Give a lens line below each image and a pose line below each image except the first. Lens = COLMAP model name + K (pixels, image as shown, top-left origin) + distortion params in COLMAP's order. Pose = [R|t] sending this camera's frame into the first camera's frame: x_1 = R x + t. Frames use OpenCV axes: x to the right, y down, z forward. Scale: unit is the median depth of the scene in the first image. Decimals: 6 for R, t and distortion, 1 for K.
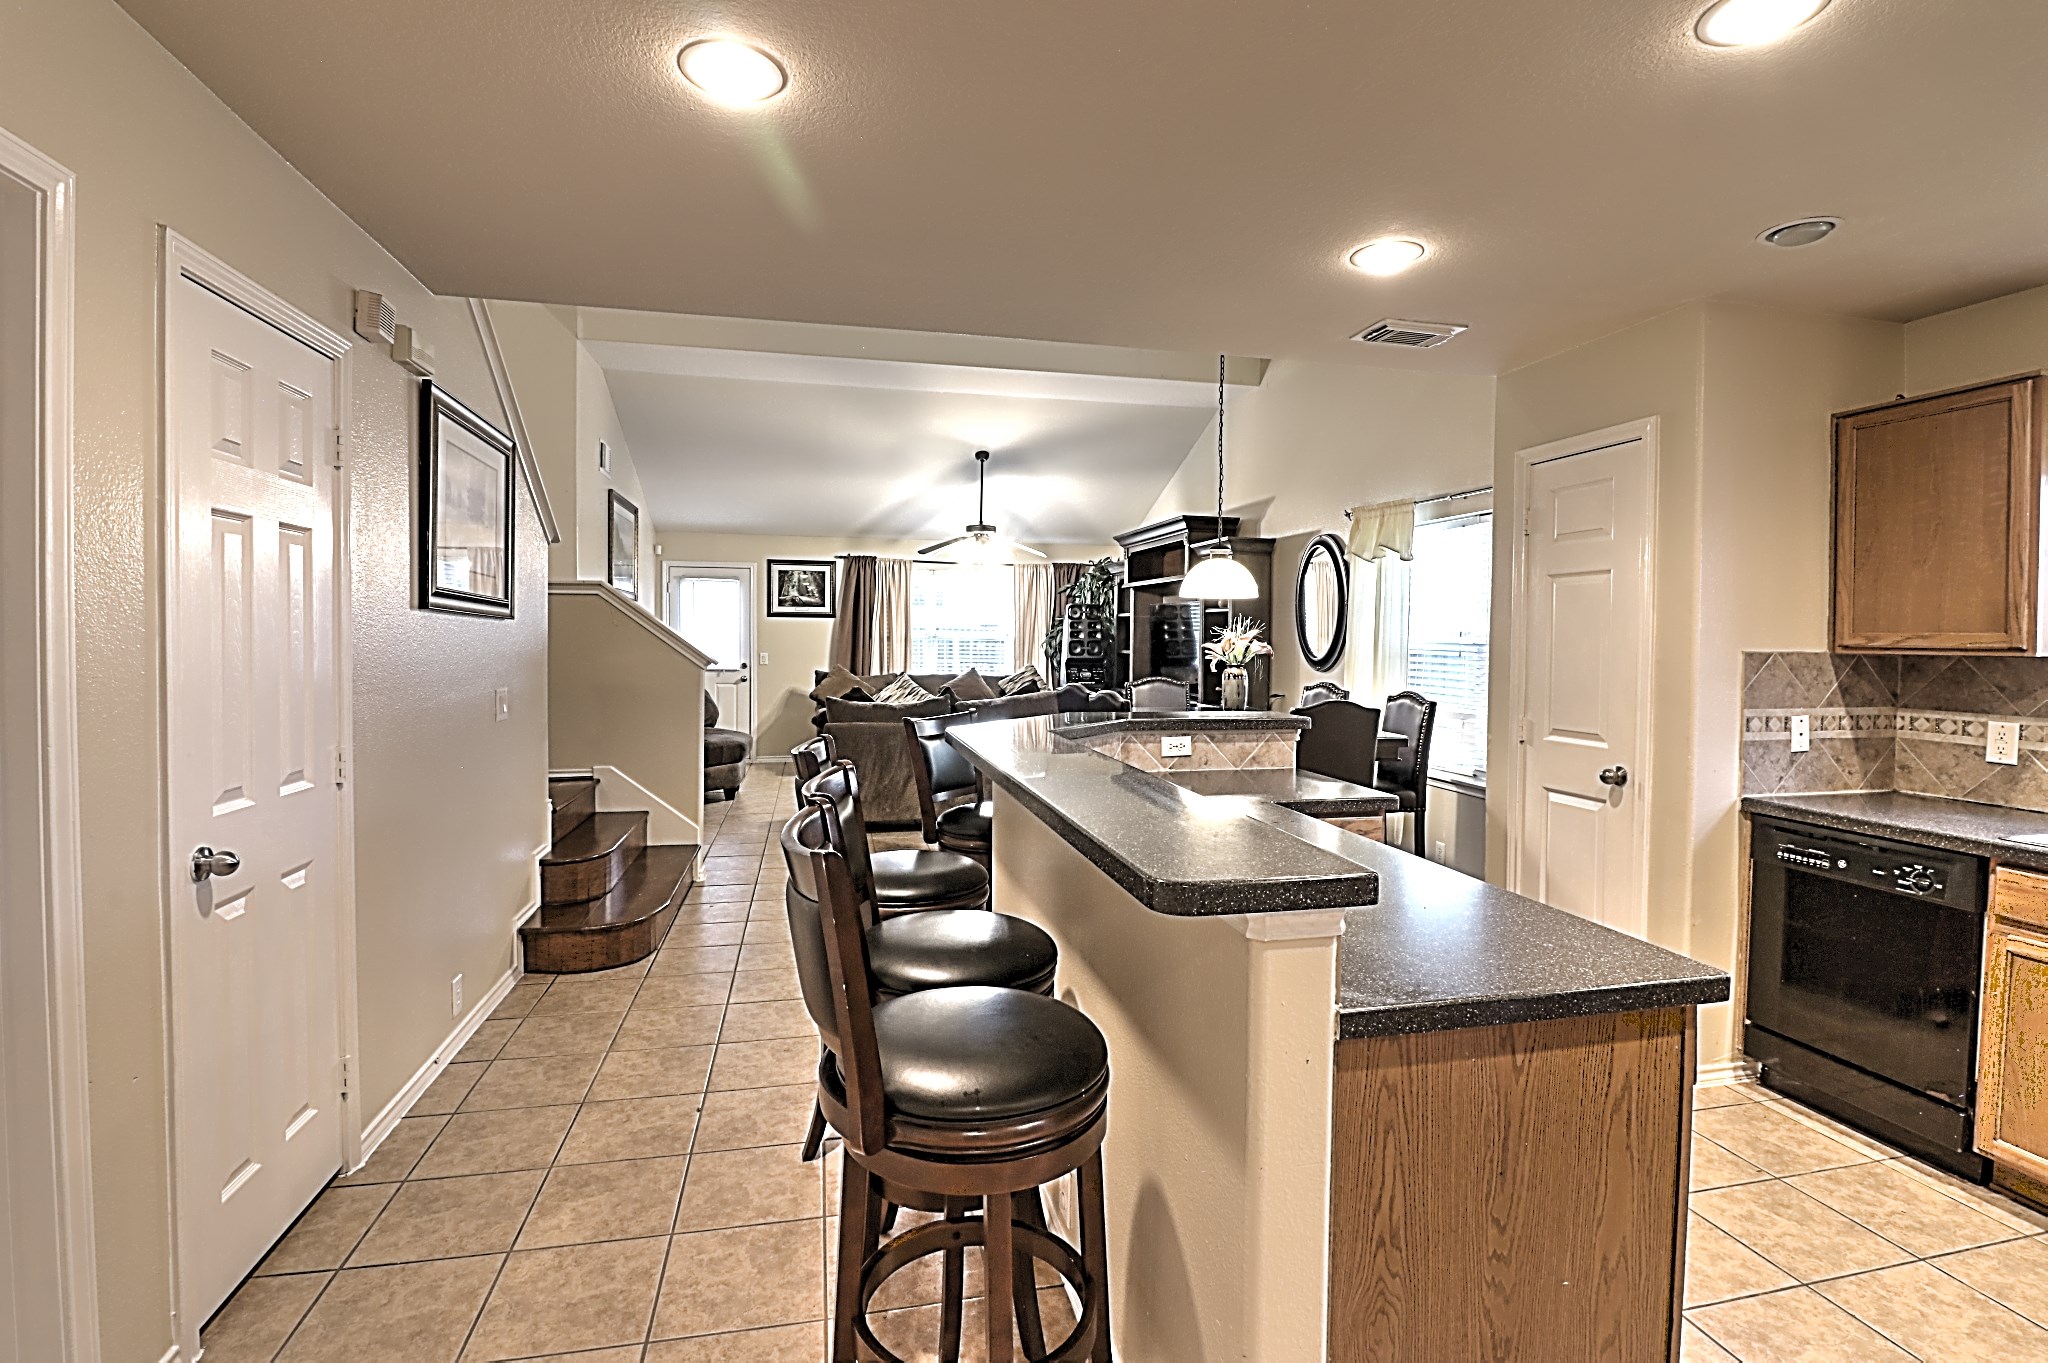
lens RADIAL K [[943.7, 0, 1029.3], [0, 943.7, 659.3], [0, 0, 1]] dist [-0.001005, -0.012049]
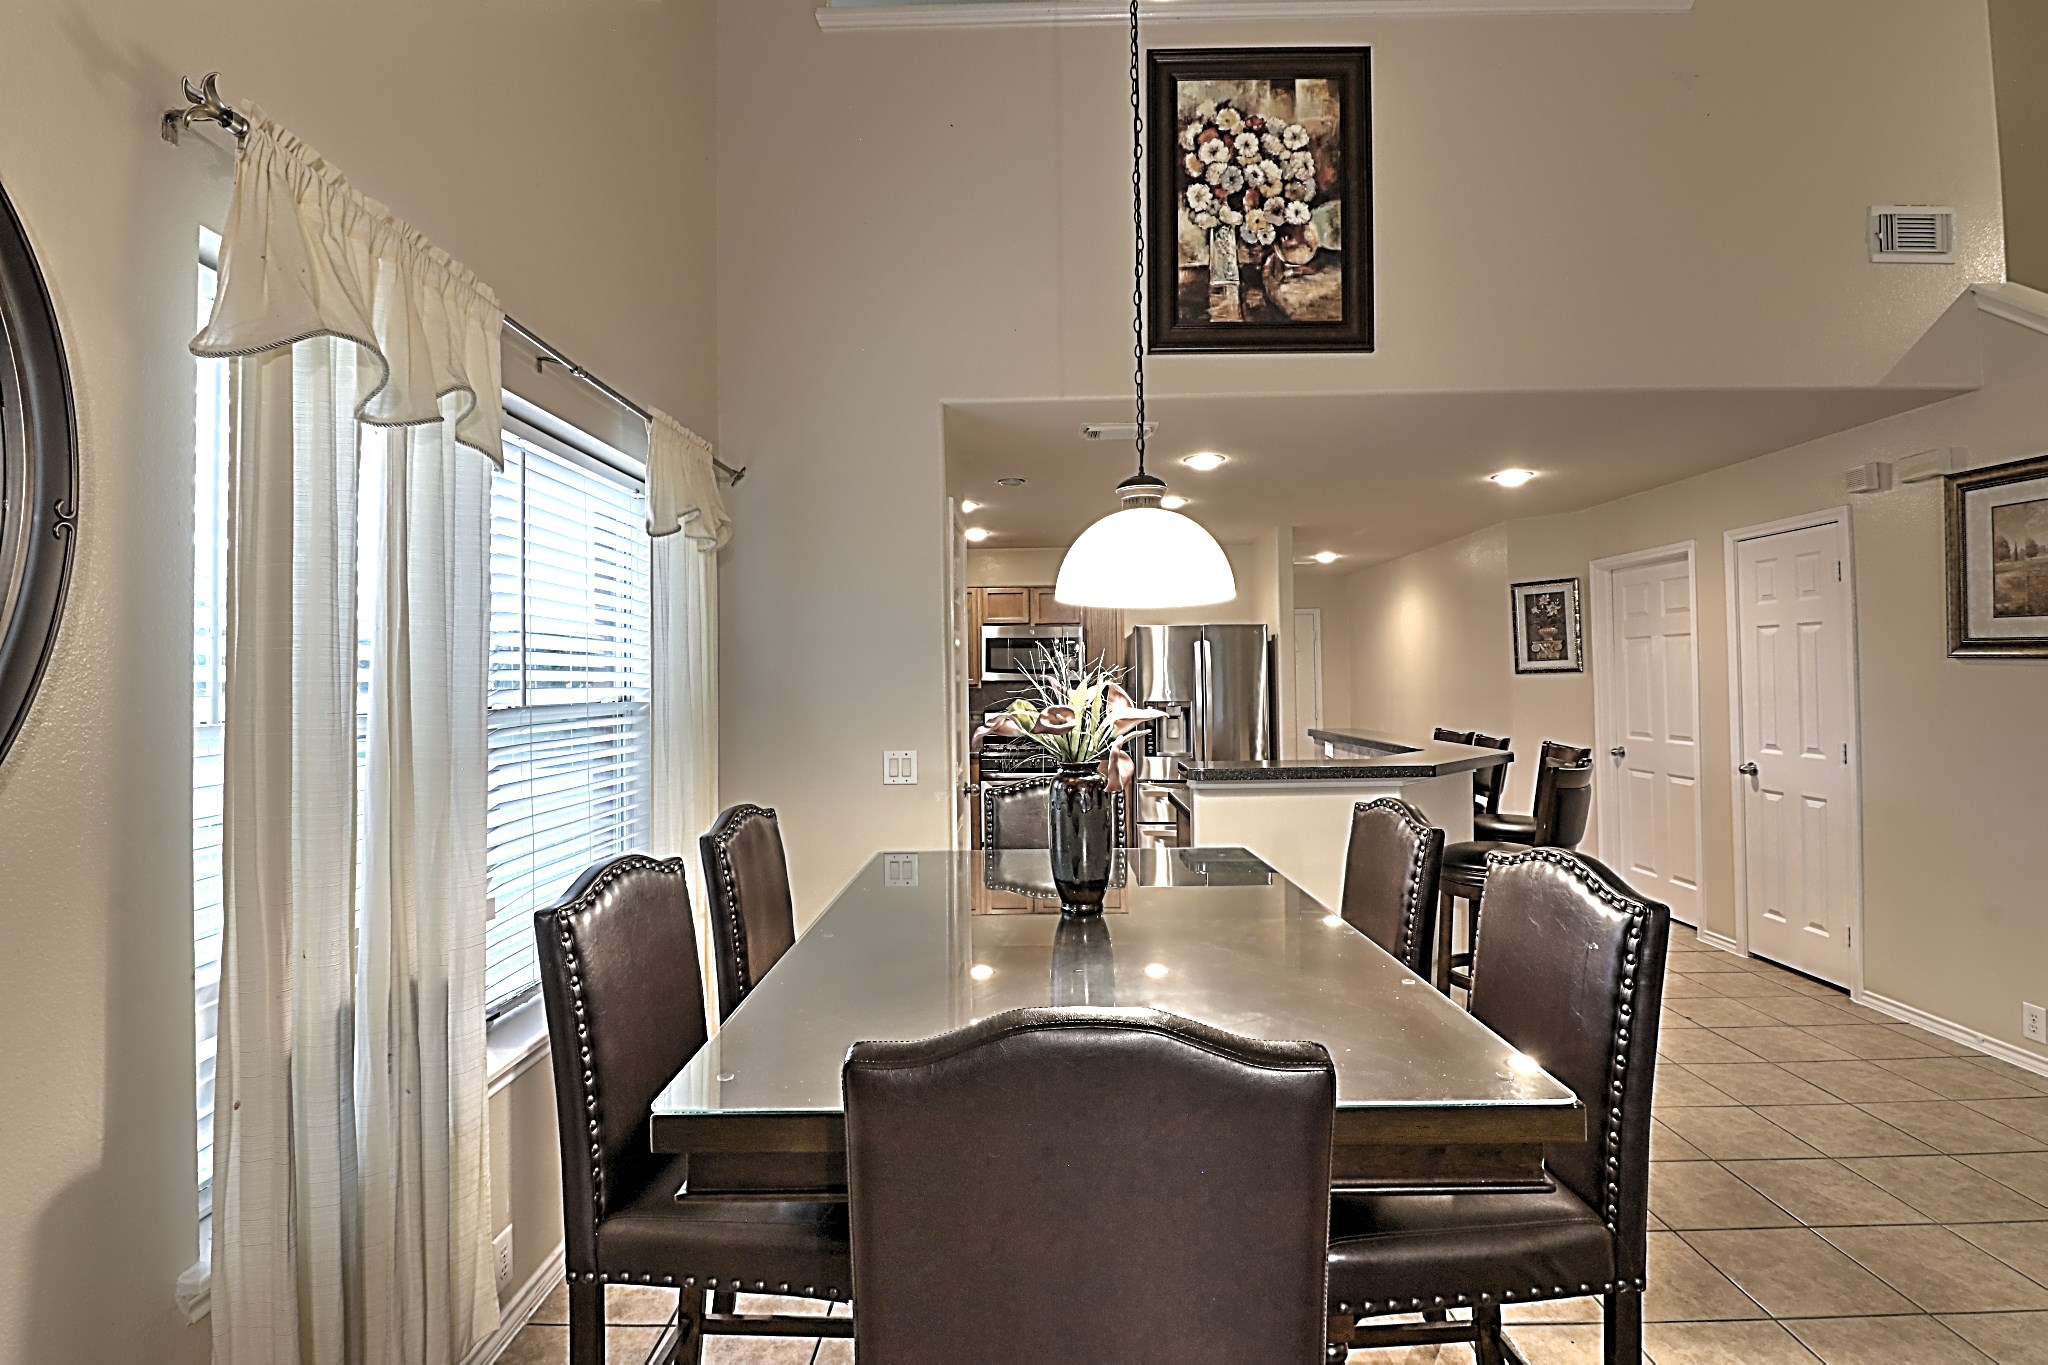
lens RADIAL K [[943.7, 0, 1022.1], [0, 943.7, 657.7], [0, 0, 1]] dist [-0.001005, -0.012049]
pose [[-0.971206, 0.007240, 0.238131, 0.123622], [0.008830, 0.999945, 0.005614, -0.033050], [-0.238077, 0.007555, -0.971217, 1.157068]]
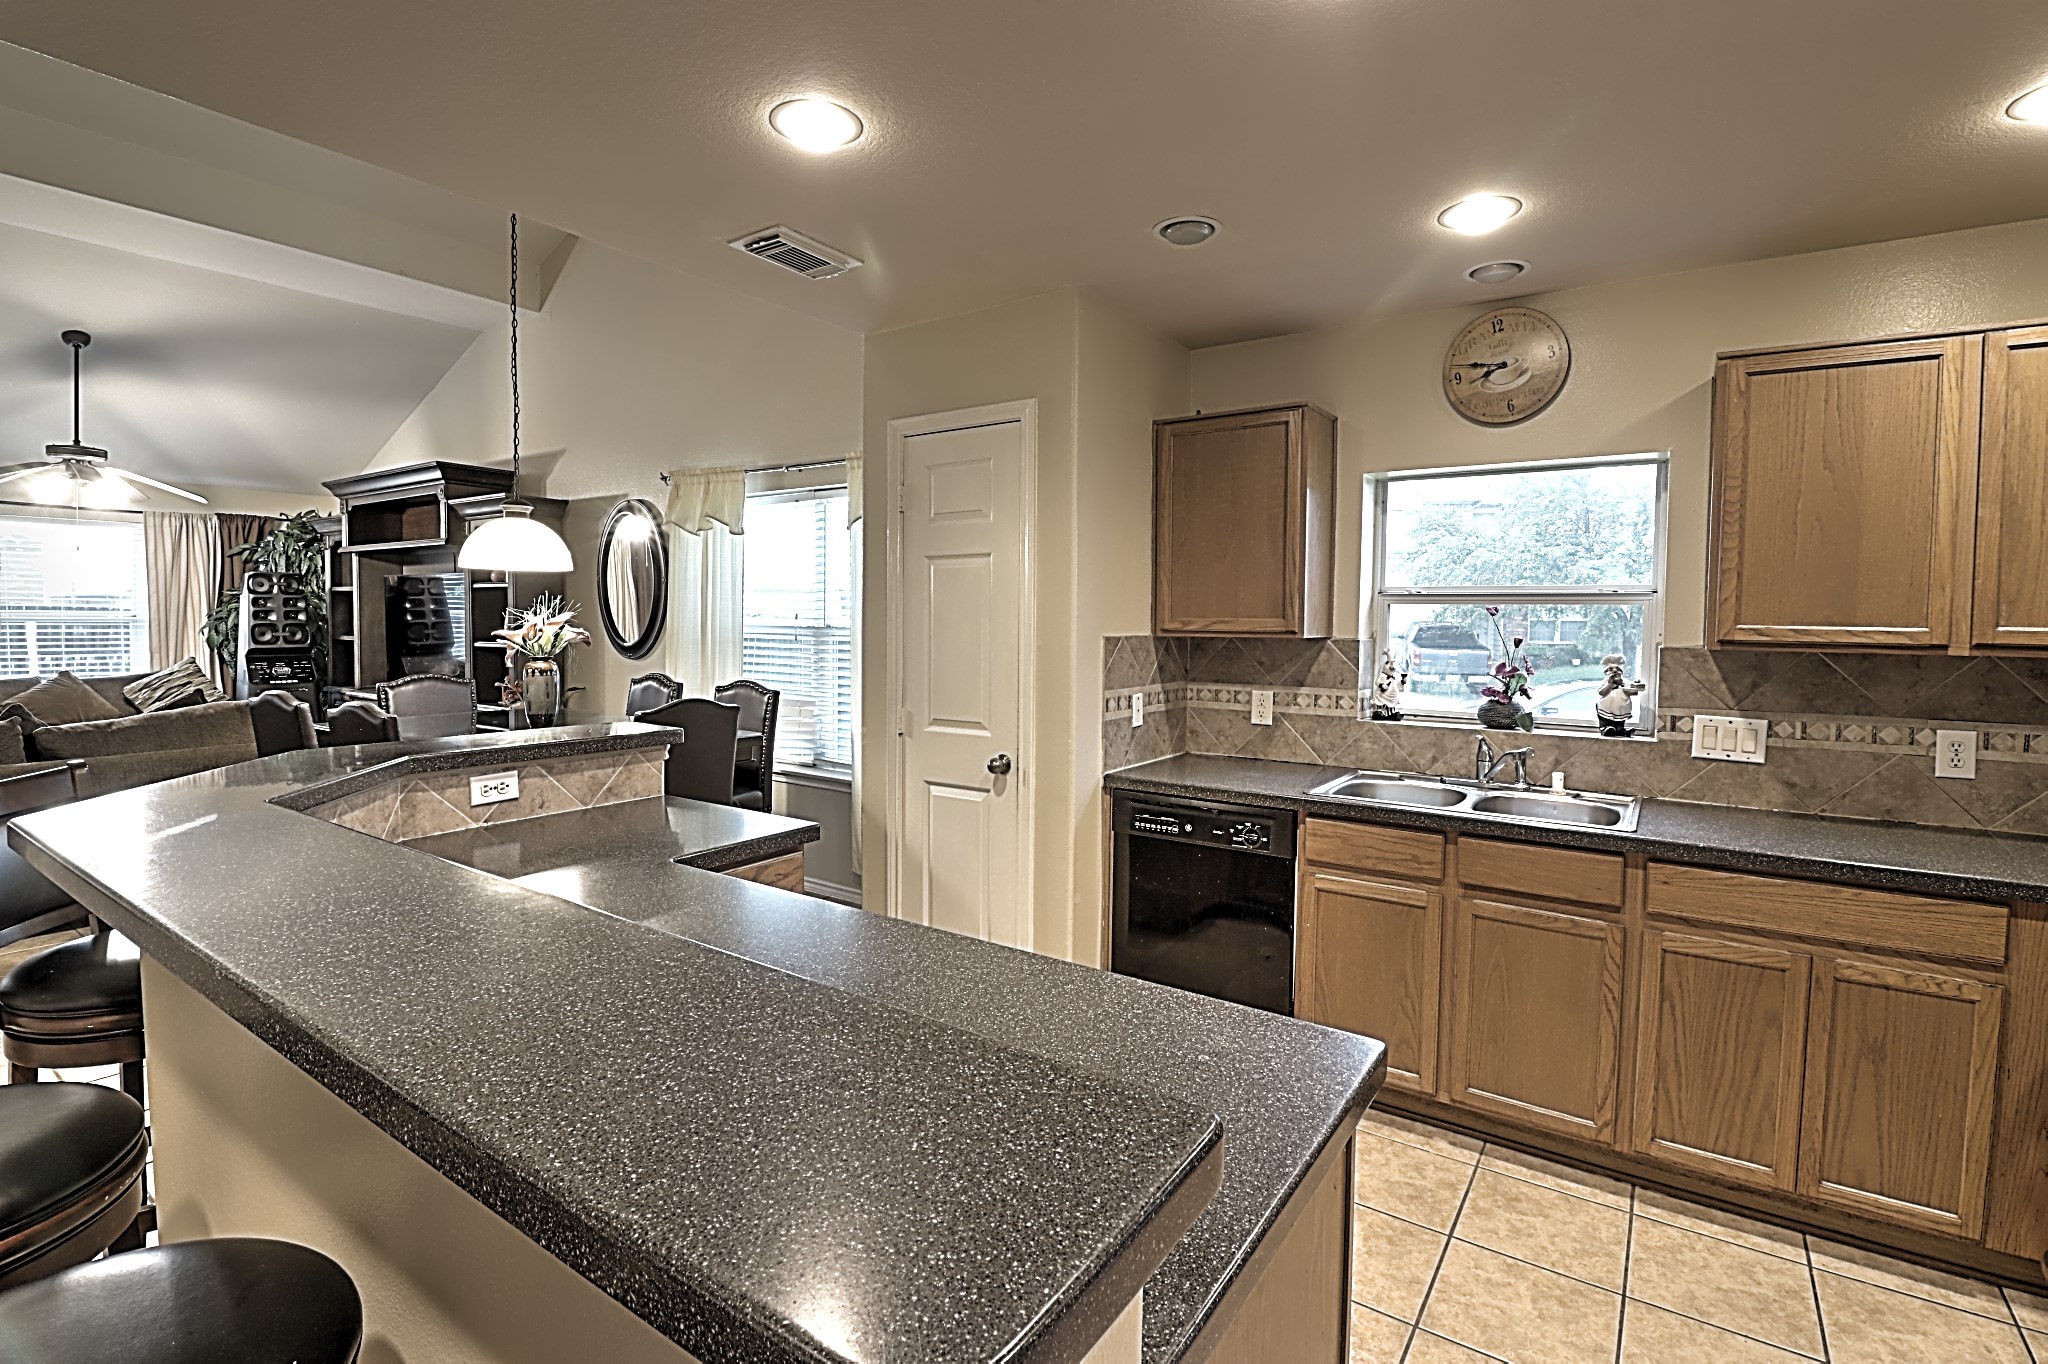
lens RADIAL K [[943.7, 0, 1018.9], [0, 943.7, 657.8], [0, 0, 1]] dist [-0.001005, -0.012049]
pose [[0.739474, -0.032063, 0.672421, -0.009834], [0.016981, 0.999436, 0.028981, -0.007845], [-0.672971, -0.010012, 0.739601, 0.136348]]
